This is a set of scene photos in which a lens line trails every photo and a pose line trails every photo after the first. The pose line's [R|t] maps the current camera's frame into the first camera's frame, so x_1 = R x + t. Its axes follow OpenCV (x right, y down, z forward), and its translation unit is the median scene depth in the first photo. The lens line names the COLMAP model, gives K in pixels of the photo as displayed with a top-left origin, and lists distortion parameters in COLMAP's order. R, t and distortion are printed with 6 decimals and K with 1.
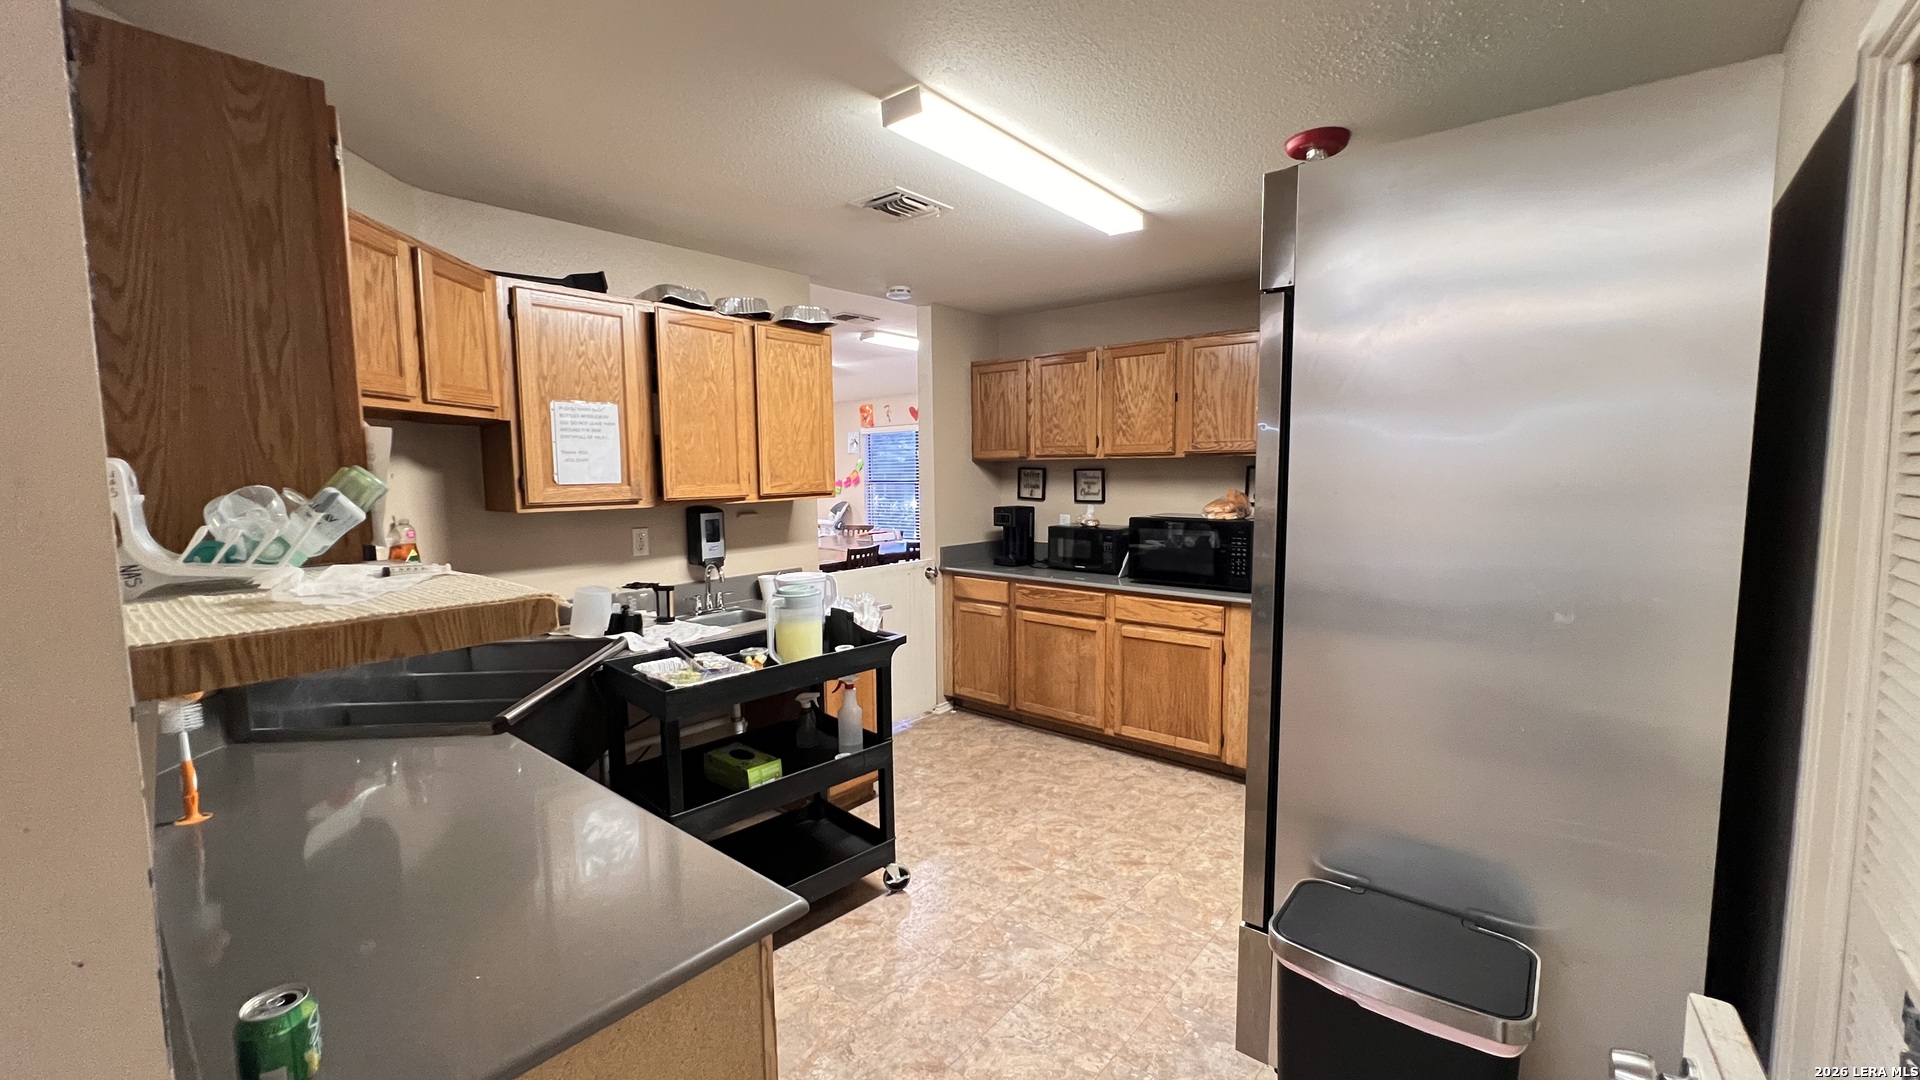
lens RADIAL K [[769.7, 0, 954.1], [0, 769.7, 539.0], [0, 0, 1]] dist [-0.003579, 0.000946]
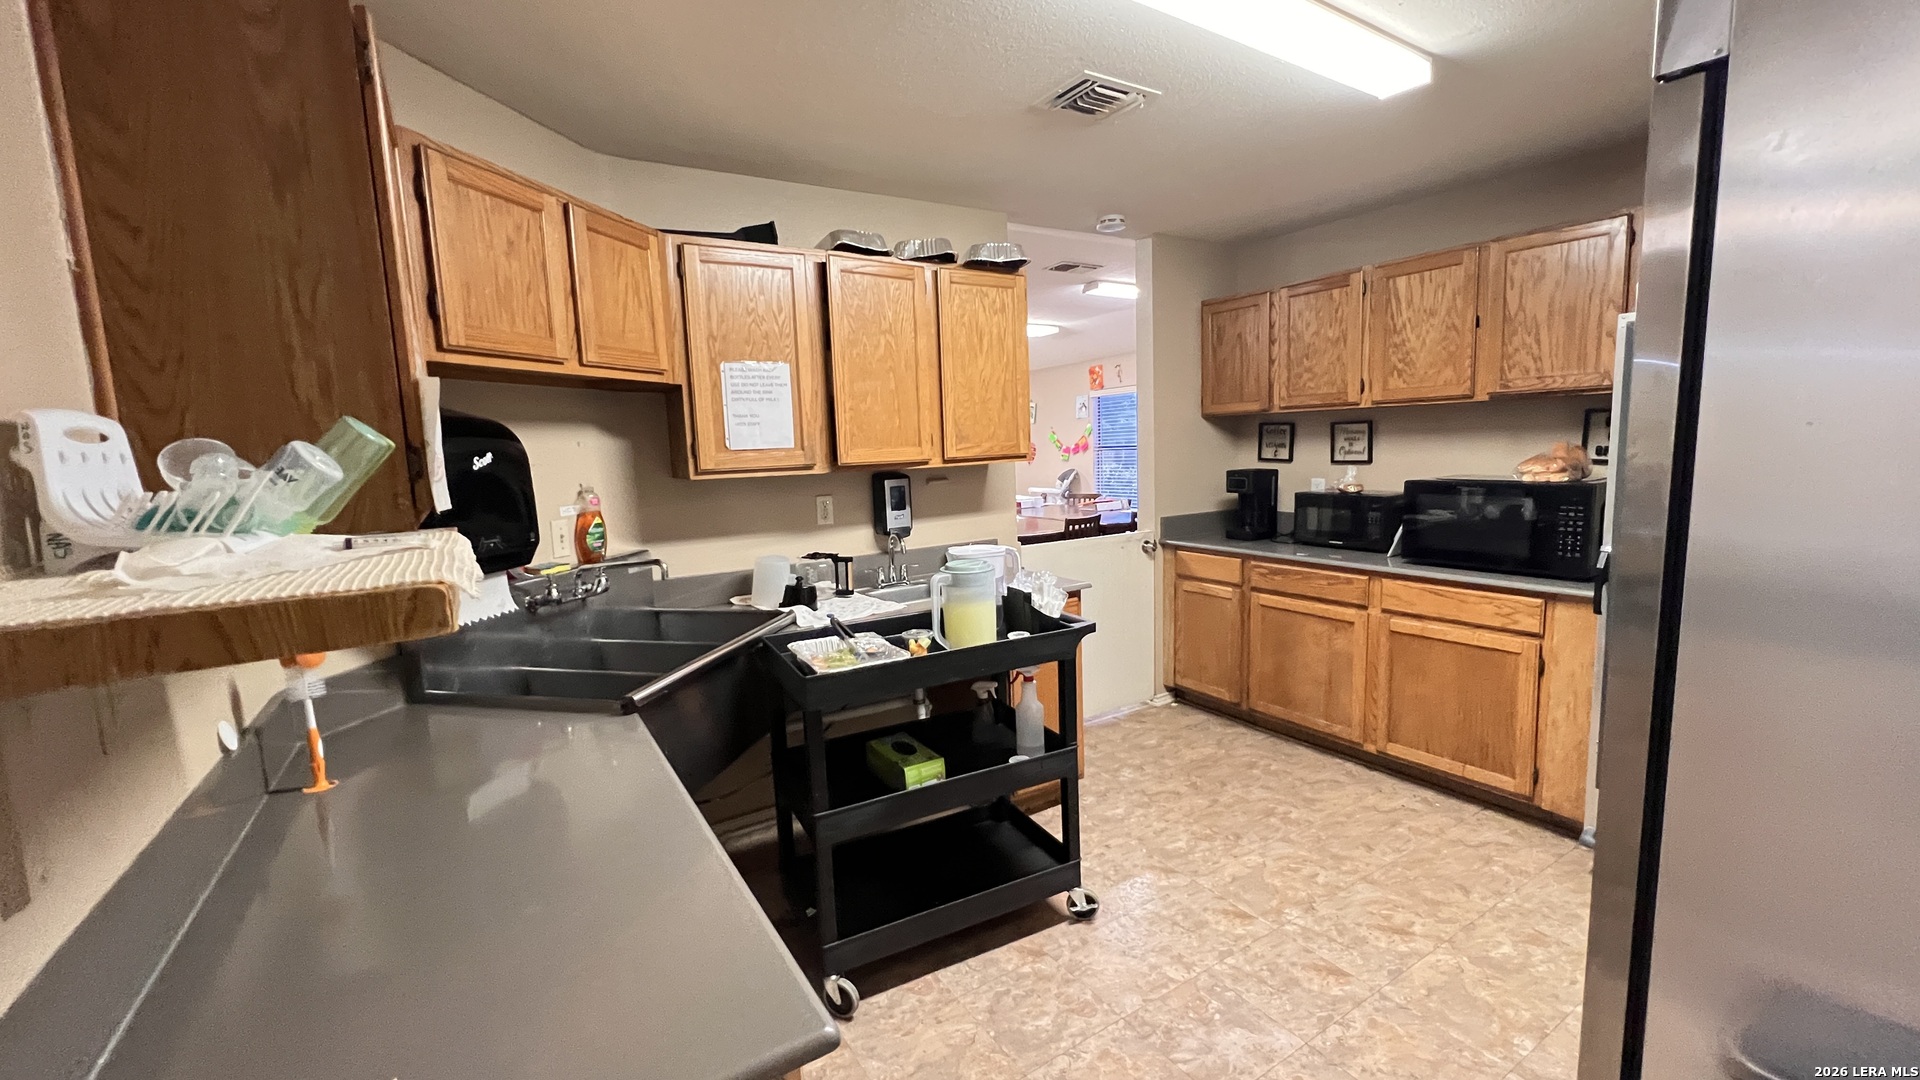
lens RADIAL K [[769.7, 0, 955.9], [0, 769.7, 538.8], [0, 0, 1]] dist [-0.003579, 0.000946]
pose [[0.952190, 0.013761, -0.305196, 0.033277], [-0.001774, 0.999217, 0.039520, 0.001212], [0.305501, -0.037089, 0.951469, 0.115710]]
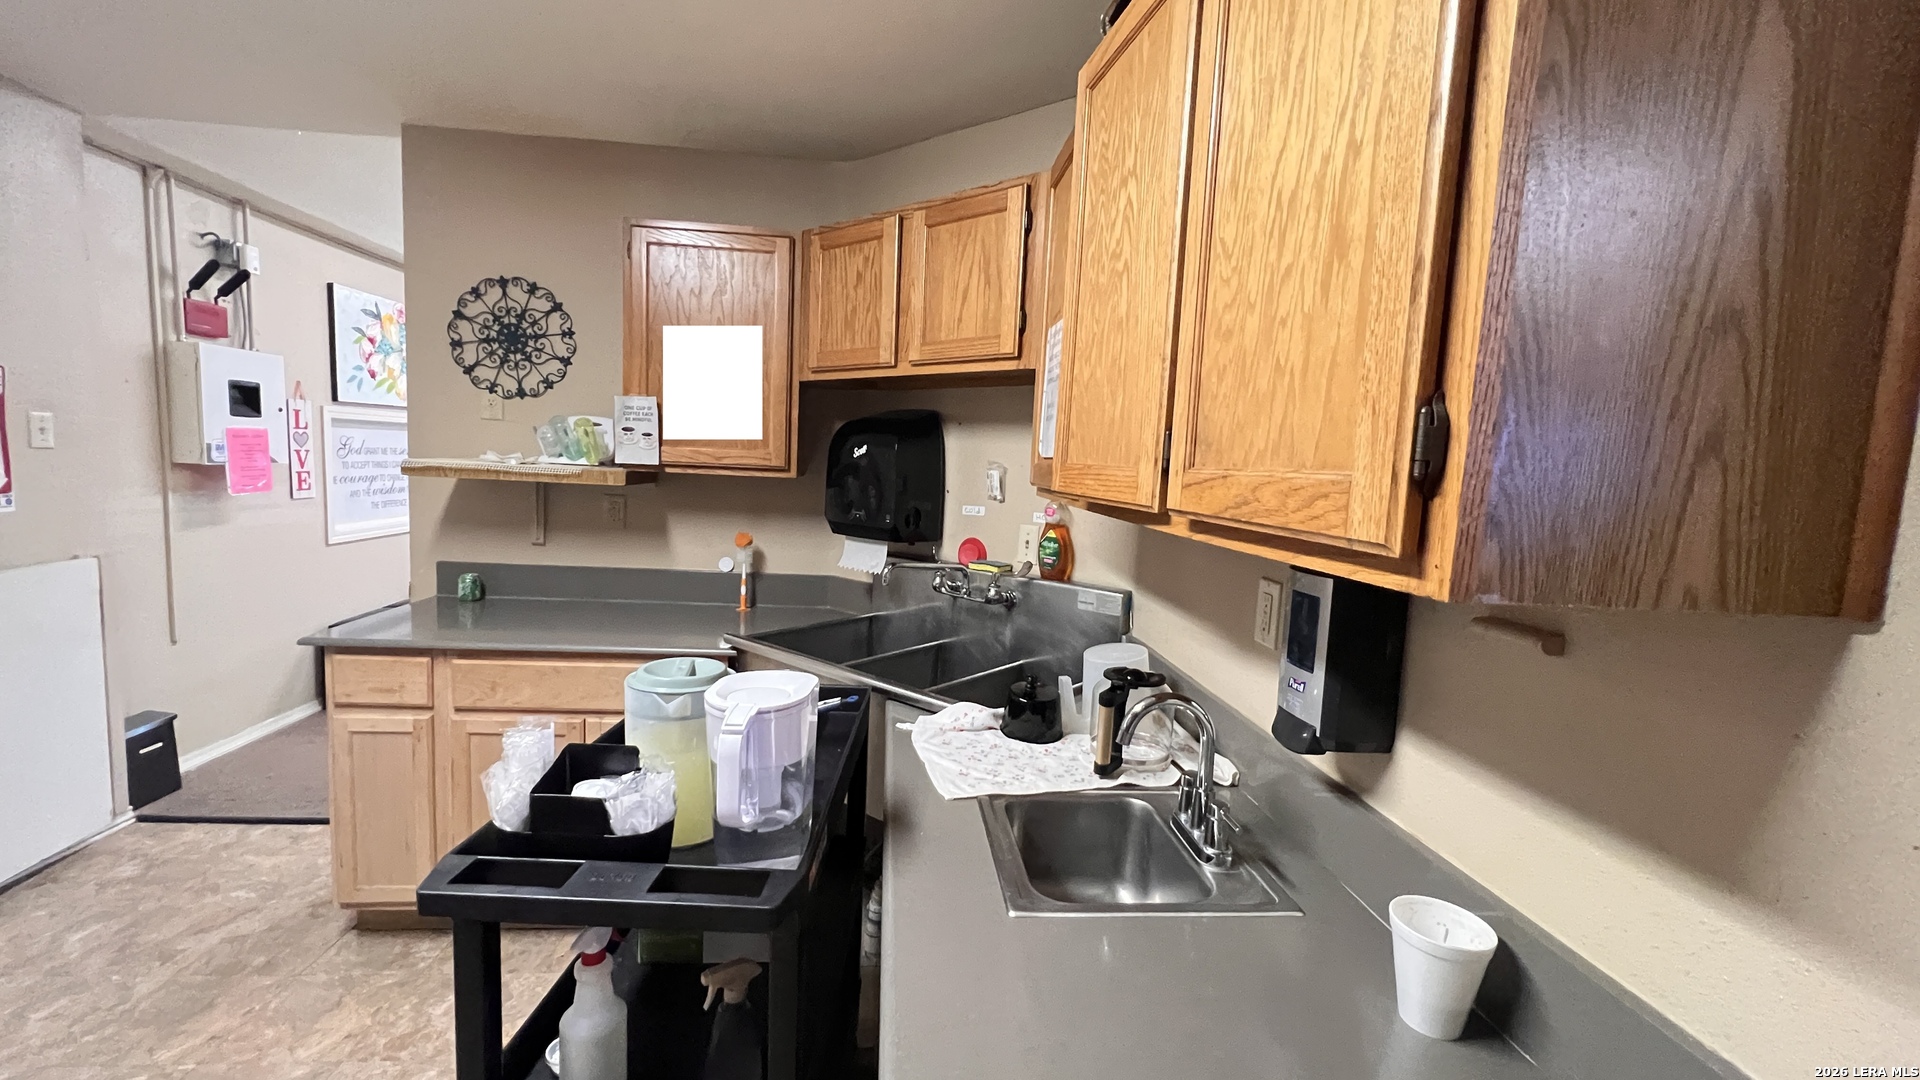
lens RADIAL K [[769.7, 0, 956.1], [0, 769.7, 539.3], [0, 0, 1]] dist [-0.003579, 0.000946]
pose [[-0.696820, 0.047182, -0.715693, 0.003959], [-0.112186, 0.978383, 0.173728, -0.074050], [0.708418, 0.201348, -0.676463, 0.963913]]
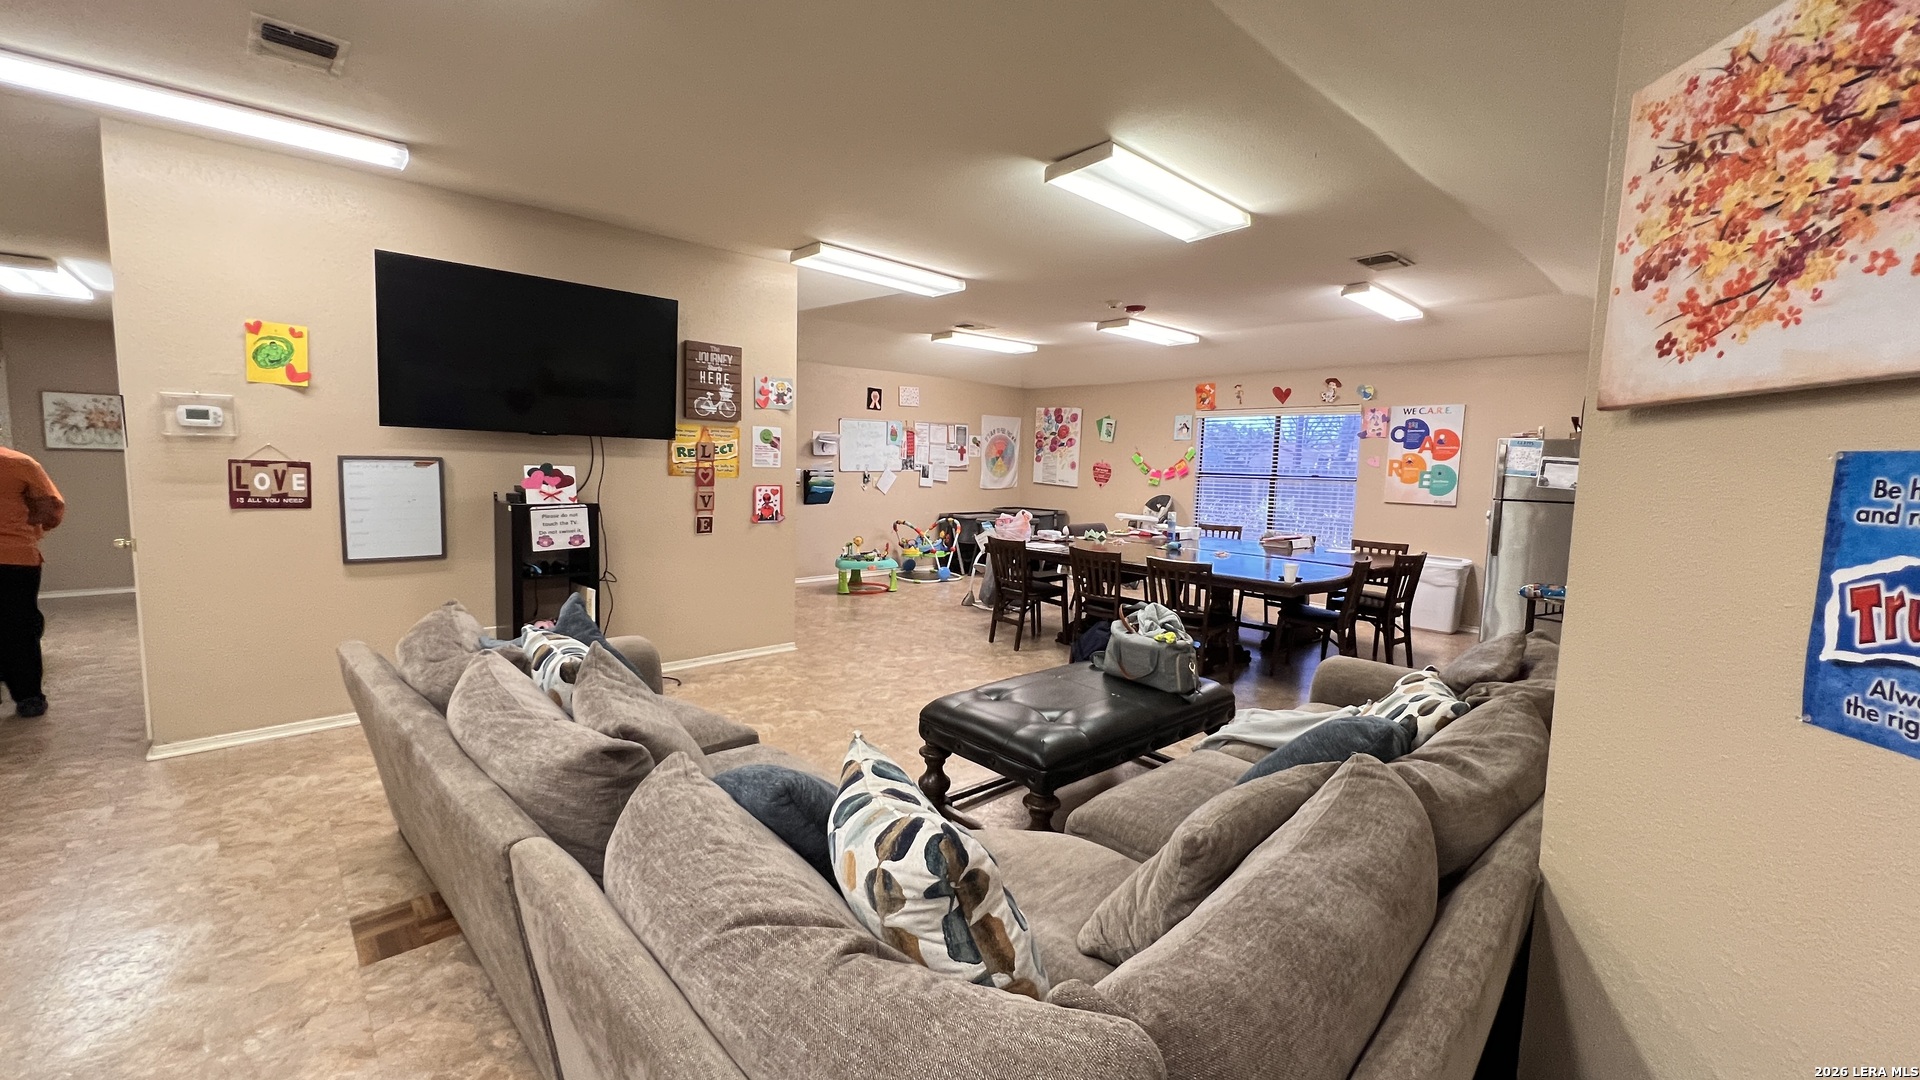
lens RADIAL K [[765.7, 0, 956.5], [0, 765.7, 534.1], [0, 0, 1]] dist [-0.001409, 0.000585]
pose [[0.990953, 0.051488, -0.123942, -0.719780], [-0.050779, 0.998670, 0.008875, -0.004307], [0.124234, -0.002501, 0.992250, 0.323943]]
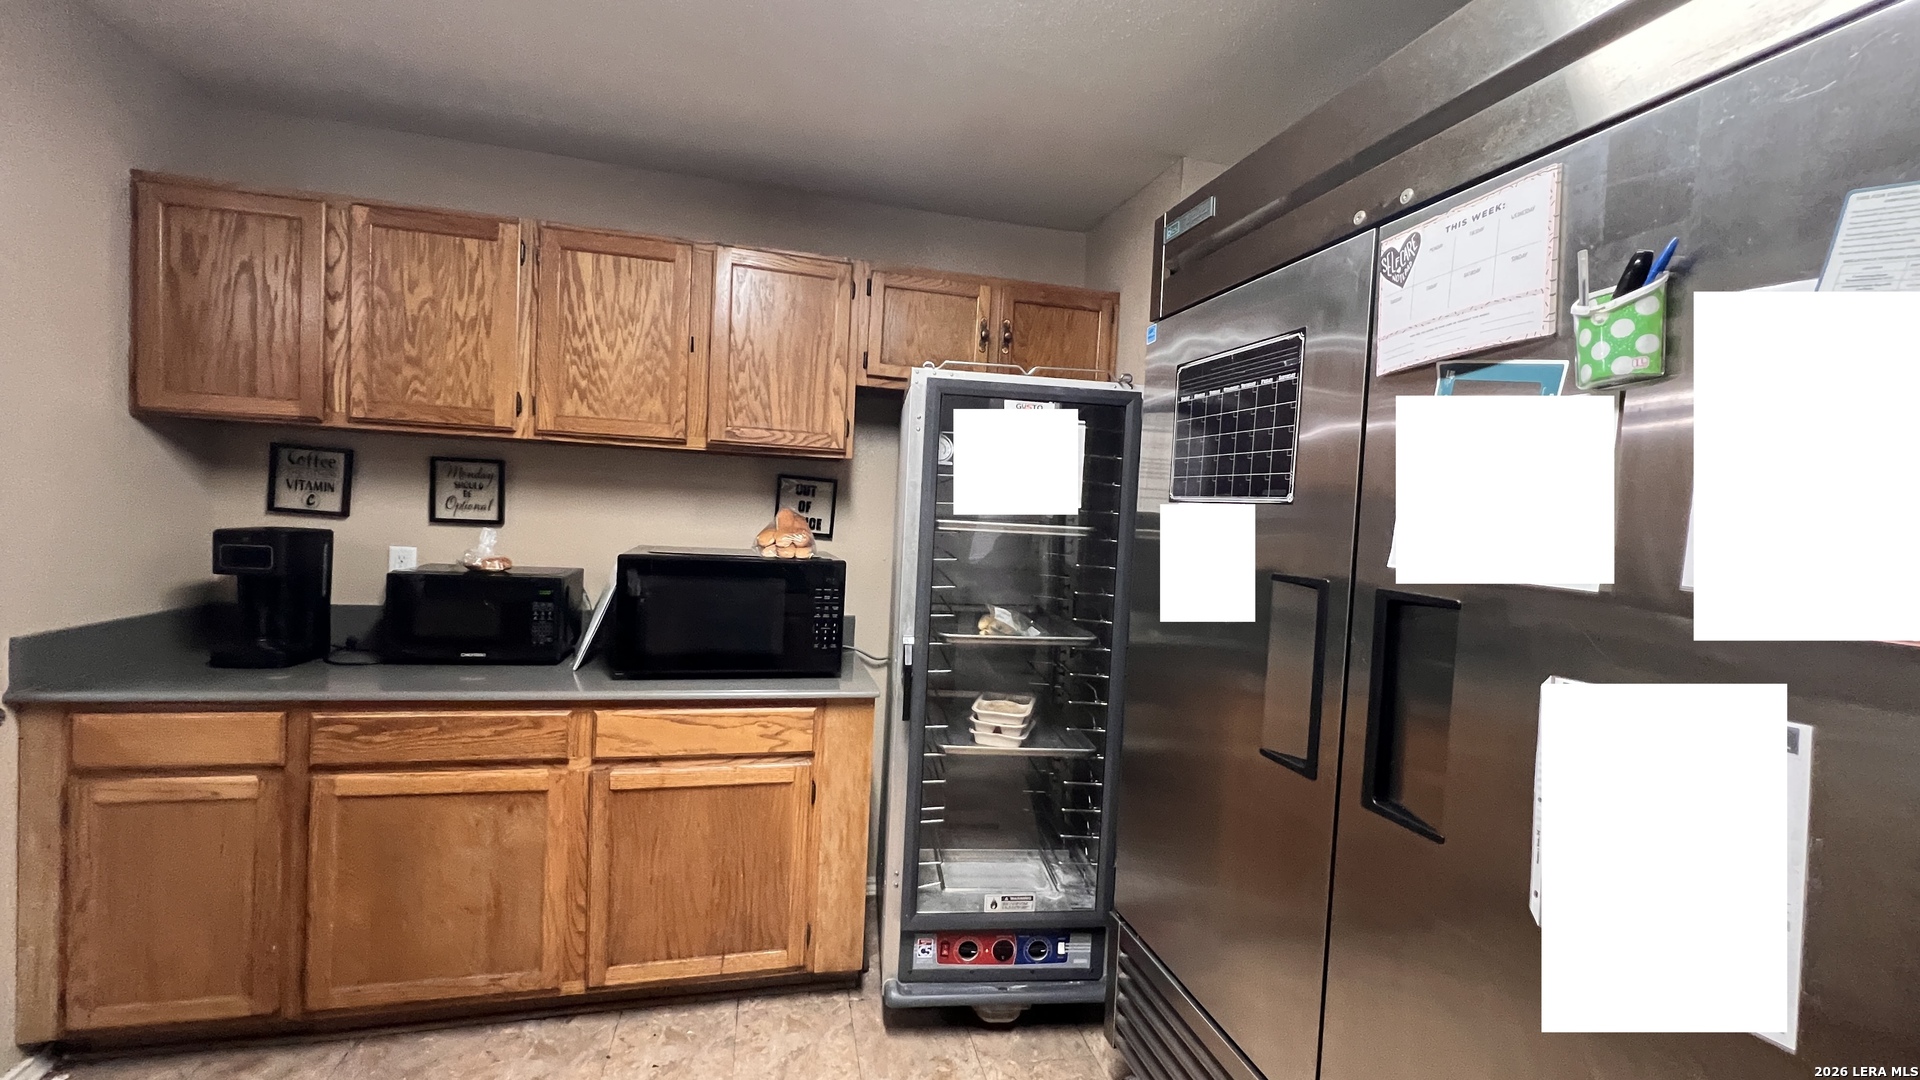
lens RADIAL K [[769.7, 0, 959.6], [0, 769.7, 536.4], [0, 0, 1]] dist [-0.003579, 0.000946]
pose [[0.589519, 0.010511, 0.807686, -0.056541], [0.018737, 0.999468, -0.026683, -0.022994], [-0.807537, 0.030864, 0.589009, 0.521535]]
